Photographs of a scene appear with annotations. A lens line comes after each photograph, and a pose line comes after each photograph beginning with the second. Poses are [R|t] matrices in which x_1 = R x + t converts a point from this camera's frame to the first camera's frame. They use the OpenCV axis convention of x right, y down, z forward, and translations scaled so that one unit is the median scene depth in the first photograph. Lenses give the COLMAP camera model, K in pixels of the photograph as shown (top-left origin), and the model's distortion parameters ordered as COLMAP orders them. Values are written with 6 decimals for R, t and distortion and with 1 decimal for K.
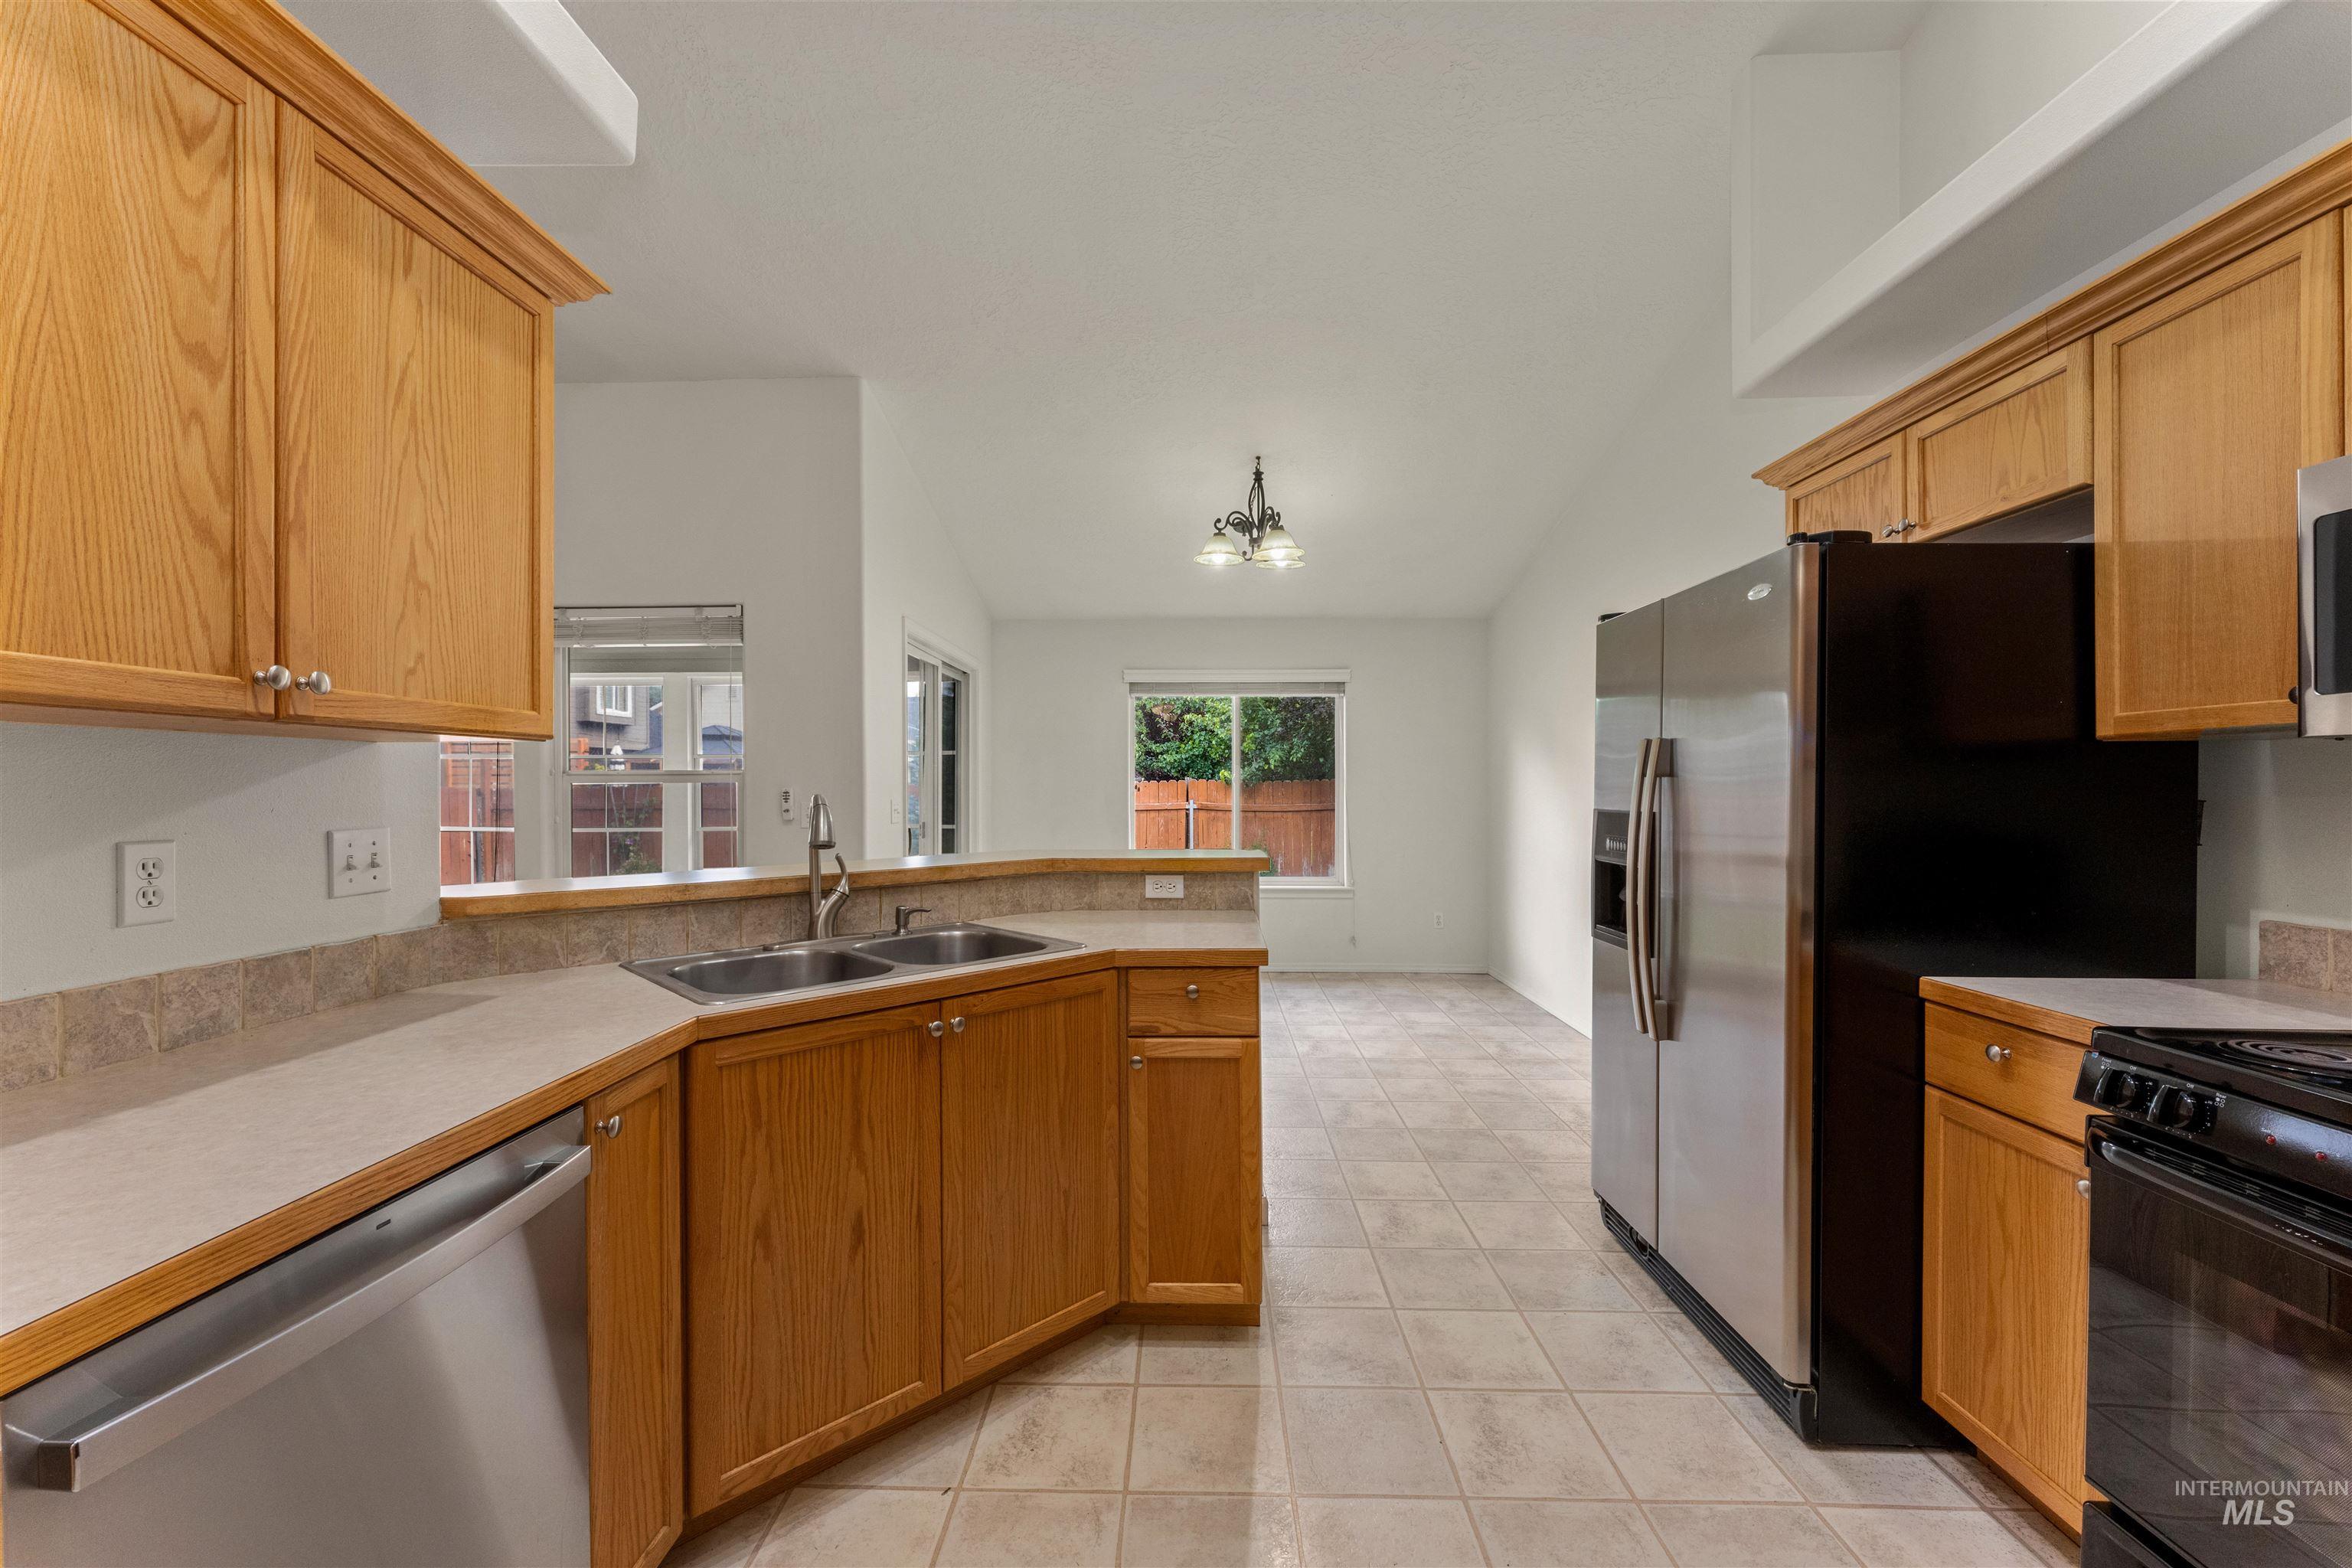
lens RADIAL K [[935.3, 0, 1179.3], [0, 935.3, 801.2], [0, 0, 1]] dist [-0.000260, -0.000493]
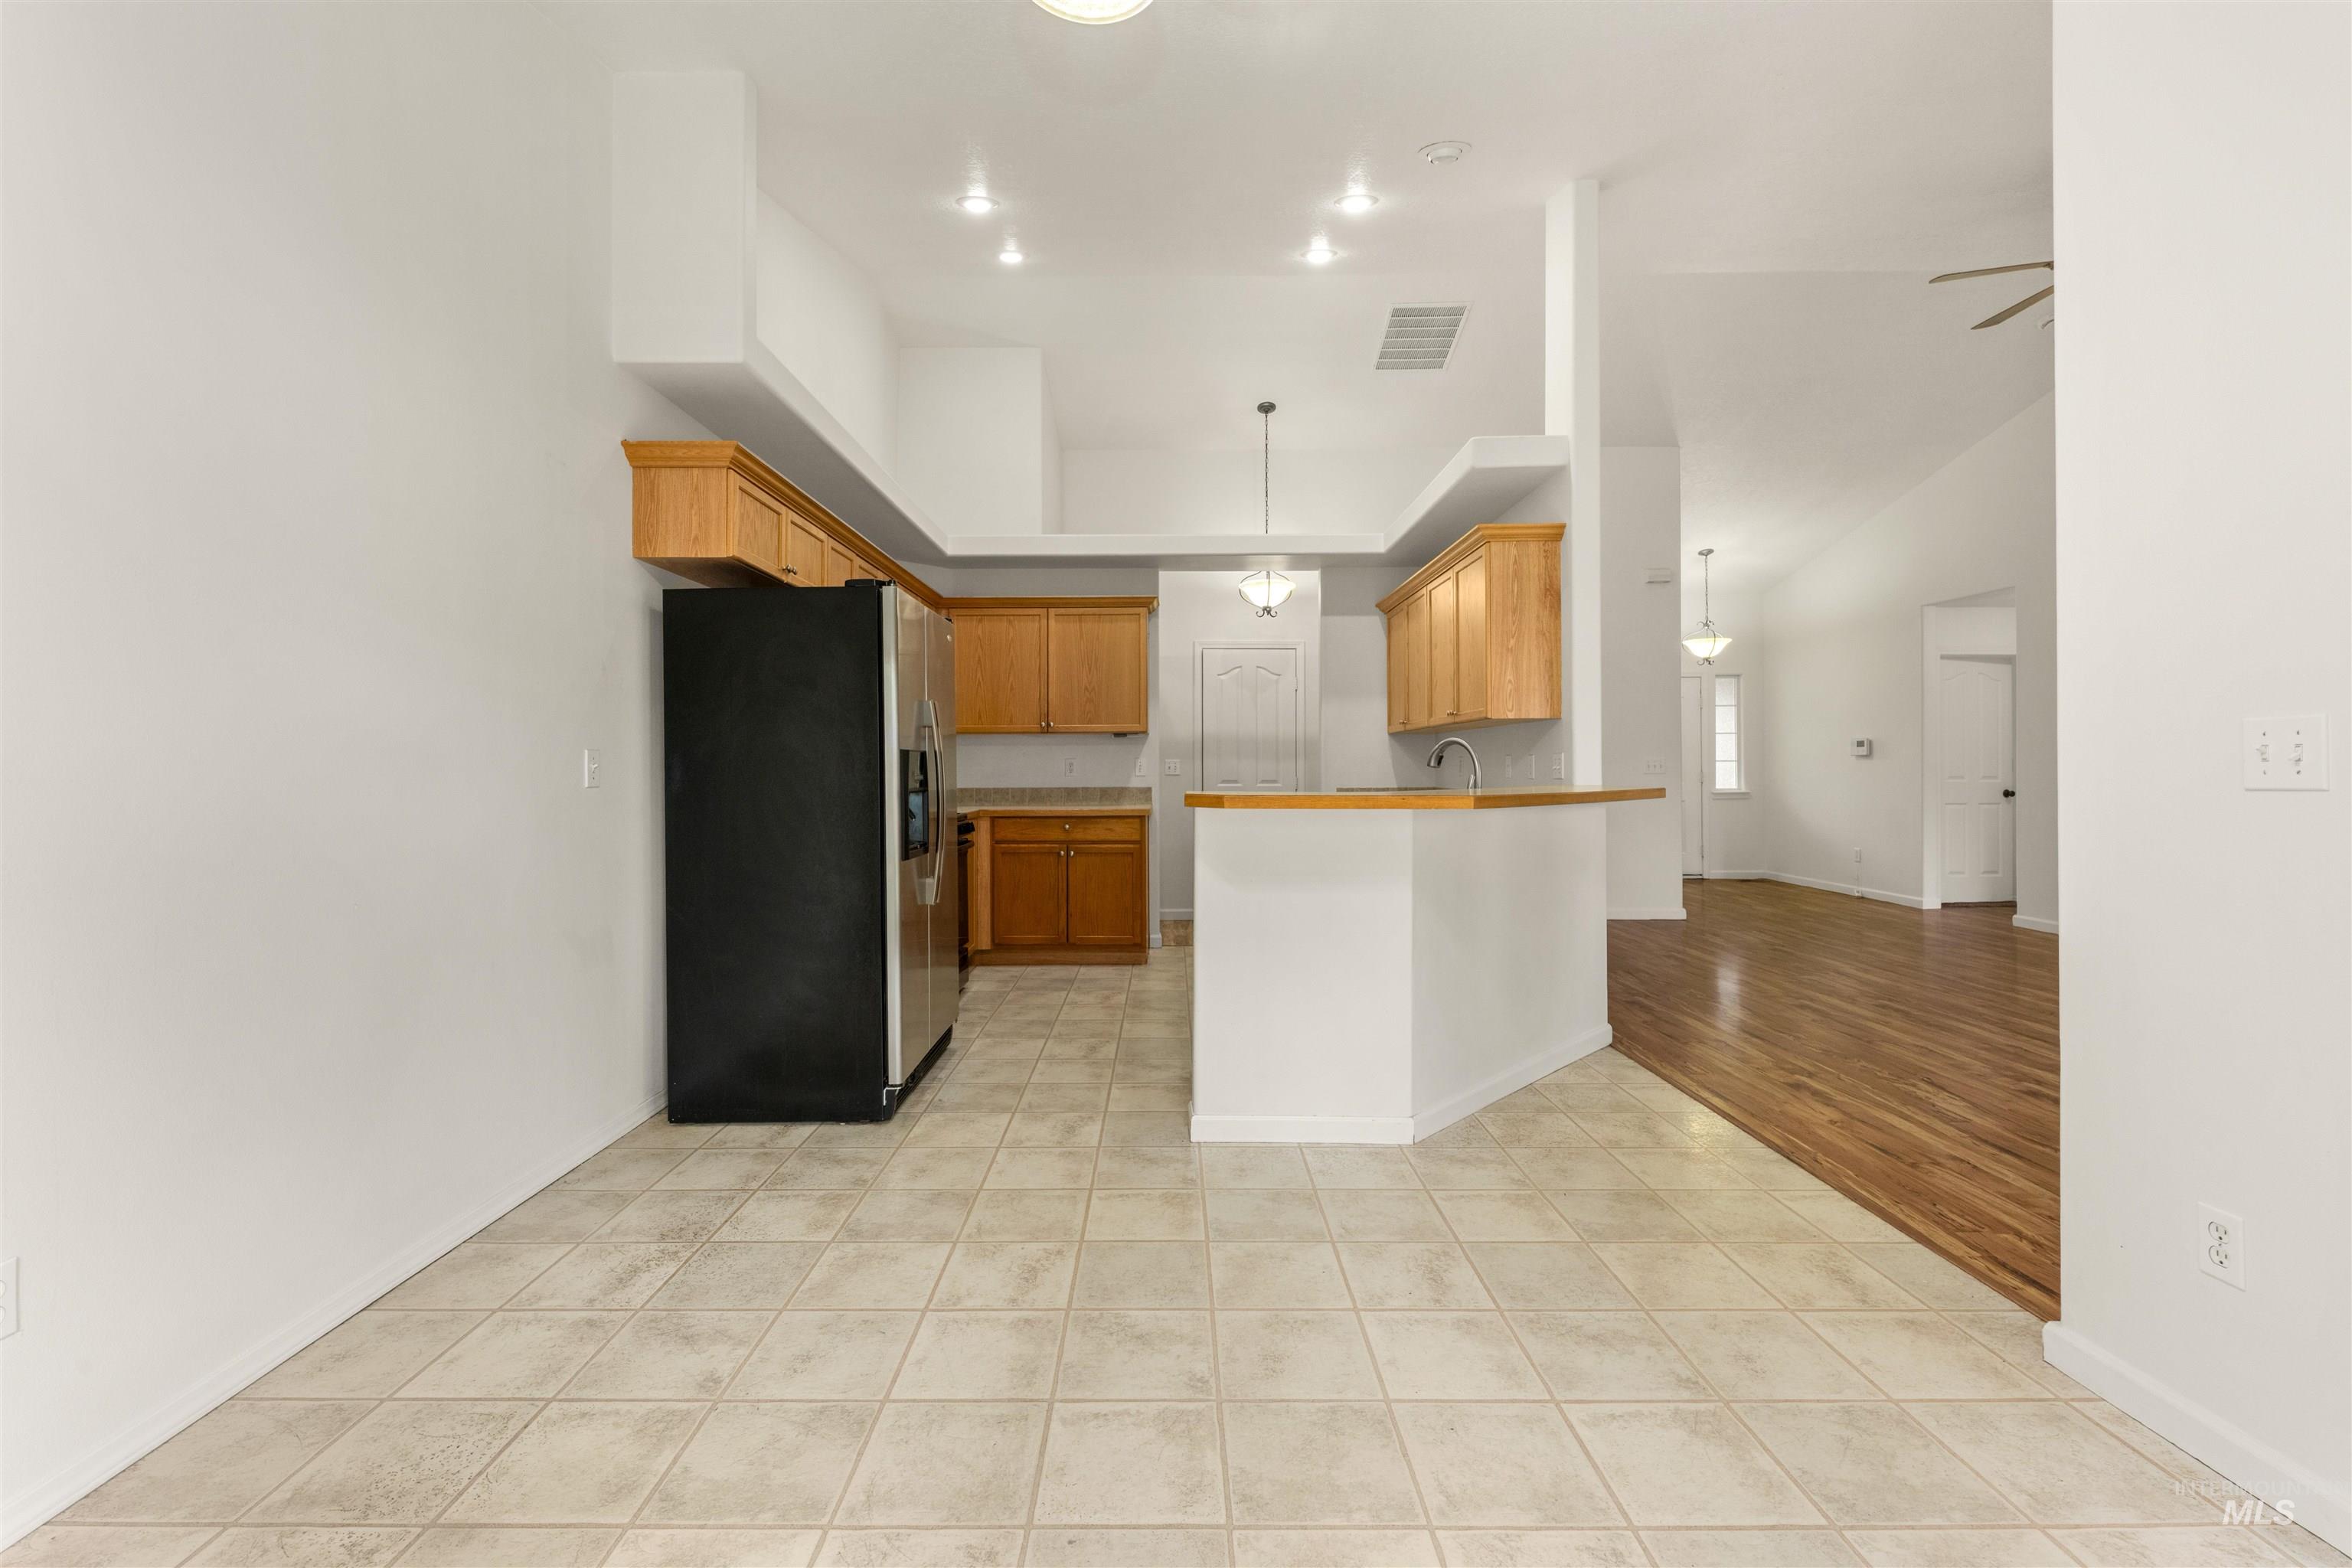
lens RADIAL K [[1014.0, 0, 1184.6], [0, 1014.0, 770.4], [0, 0, 1]] dist [-0.001473, -0.000258]
pose [[-0.999375, 0.003765, -0.035147, 0.216199], [0.003239, 0.999882, 0.015013, 0.028287], [0.035200, 0.014890, -0.999269, 3.362893]]
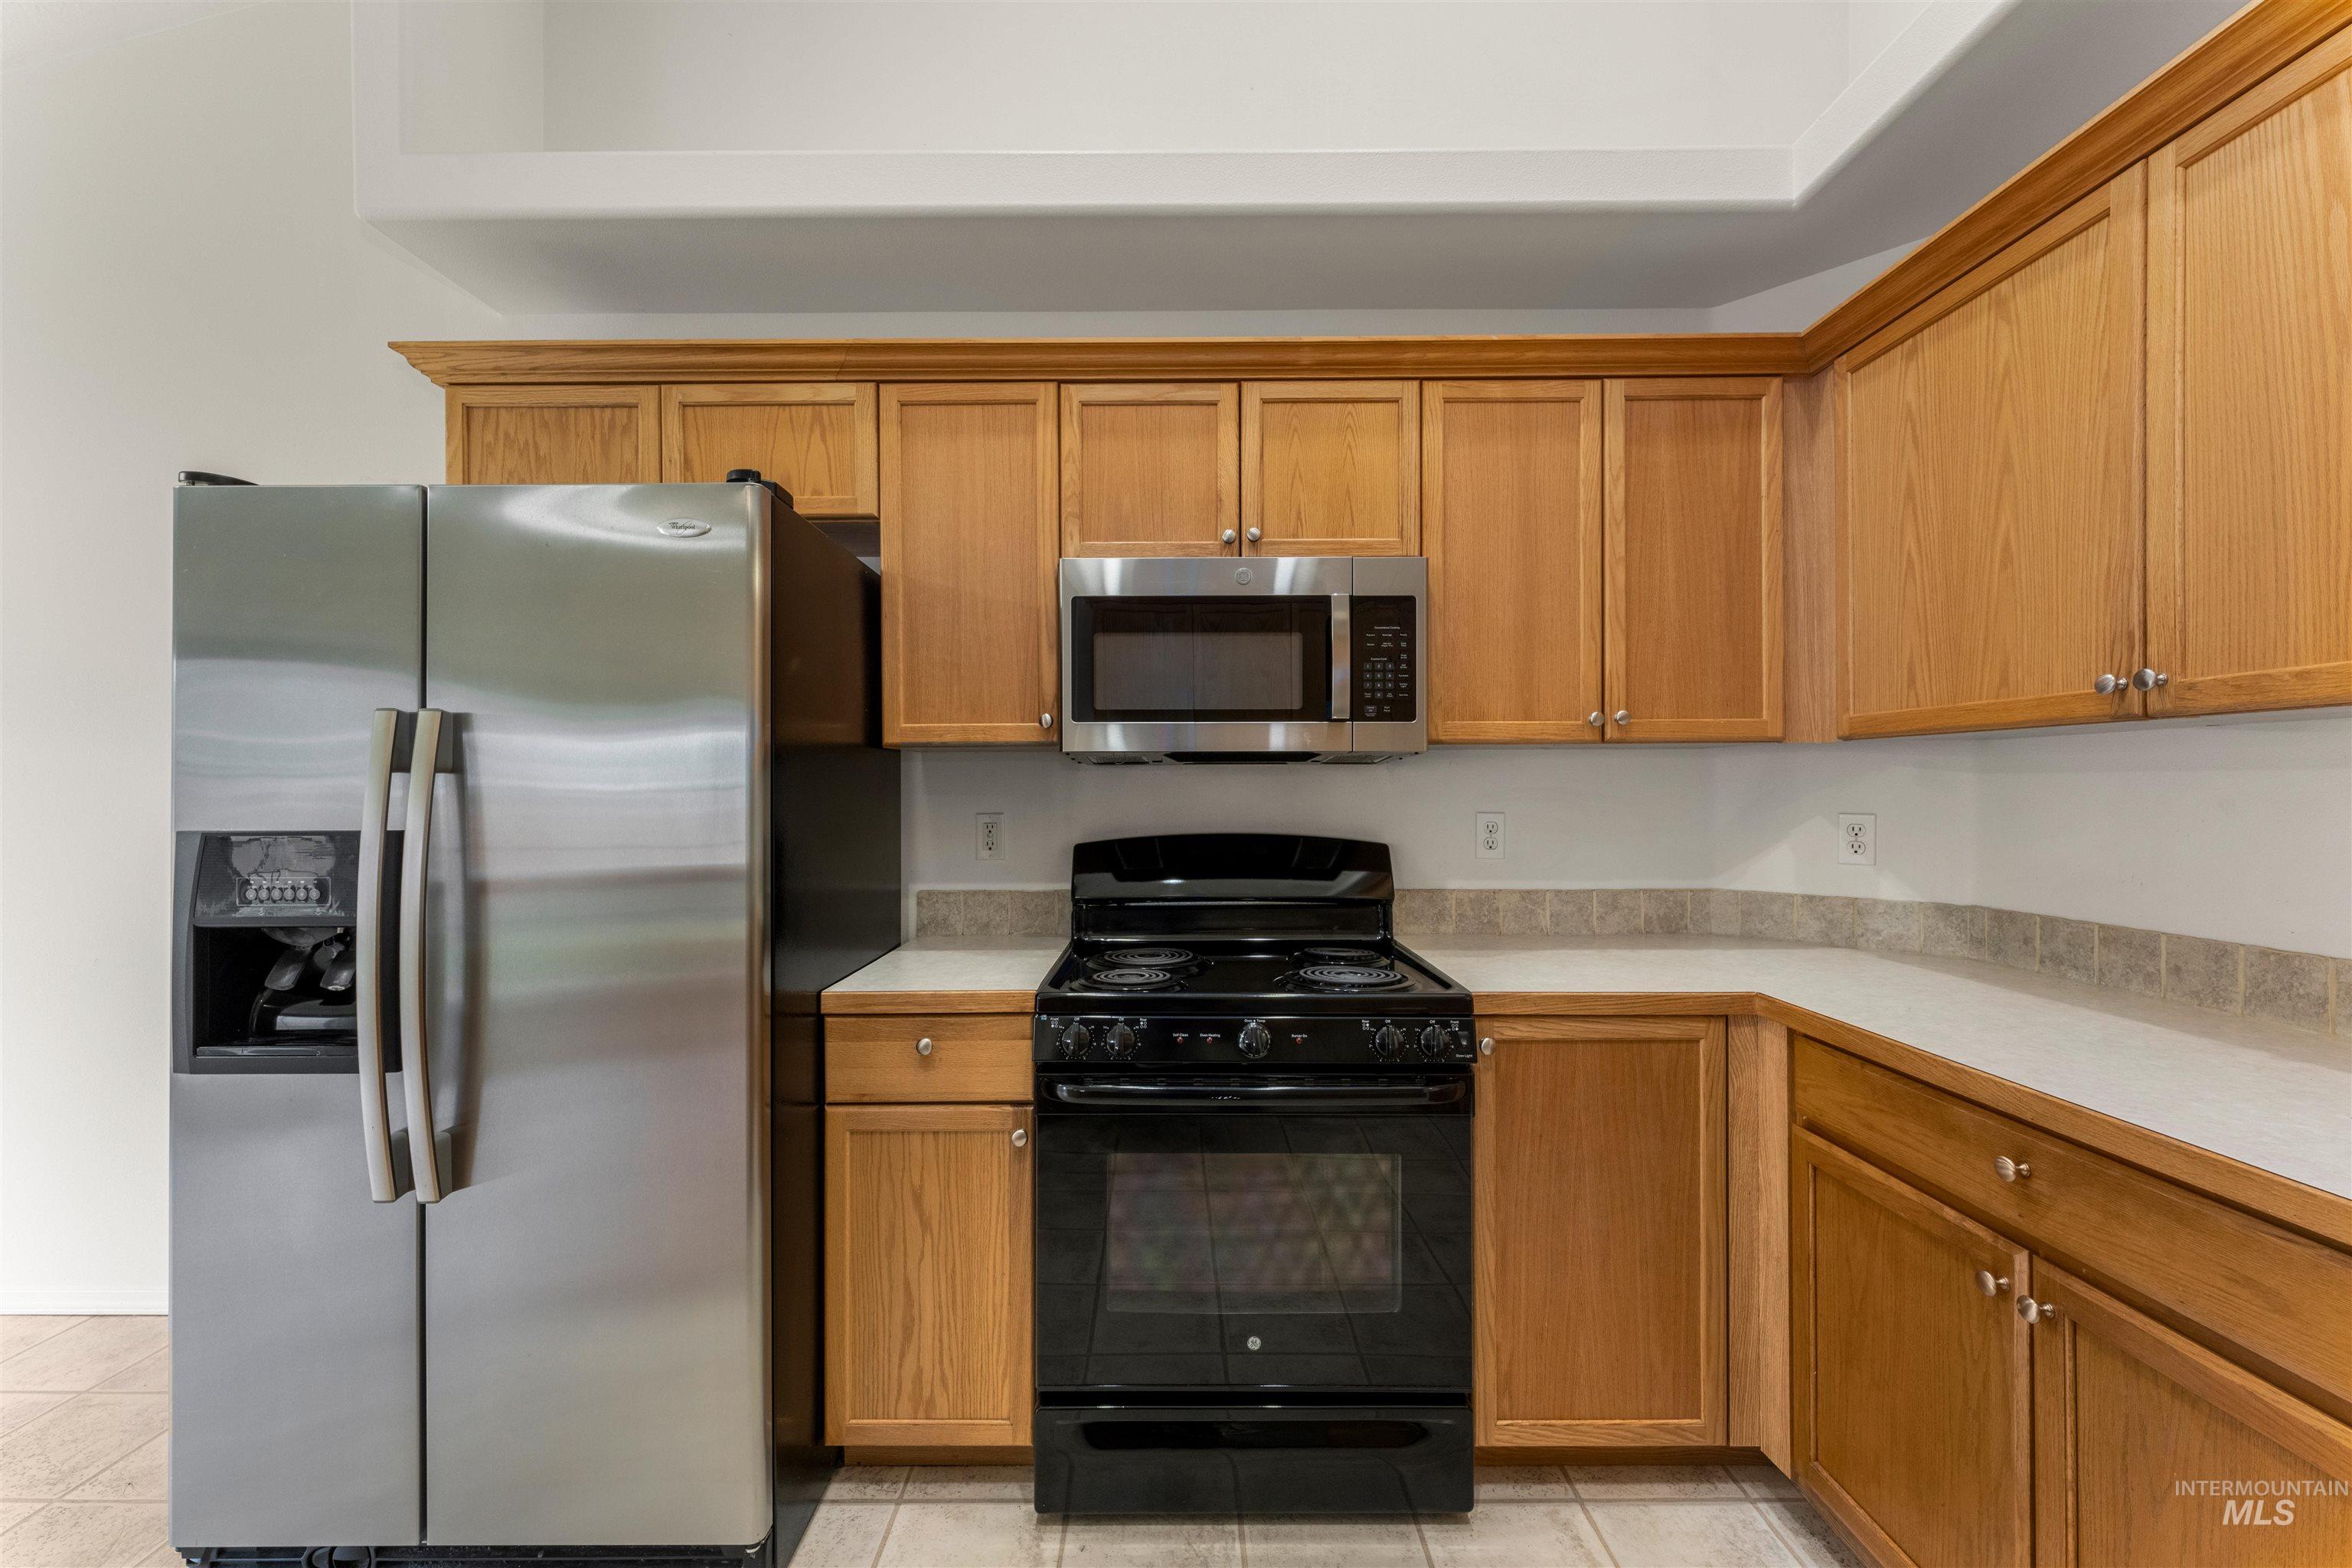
lens RADIAL K [[933.3, 0, 1170.1], [0, 933.3, 790.4], [0, 0, 1]] dist [0.000869, -0.000555]
pose [[-0.015264, -0.001767, 0.999882, -0.139394], [0.018088, 0.999834, 0.002043, -0.008564], [-0.999720, 0.018117, -0.015230, 0.651401]]
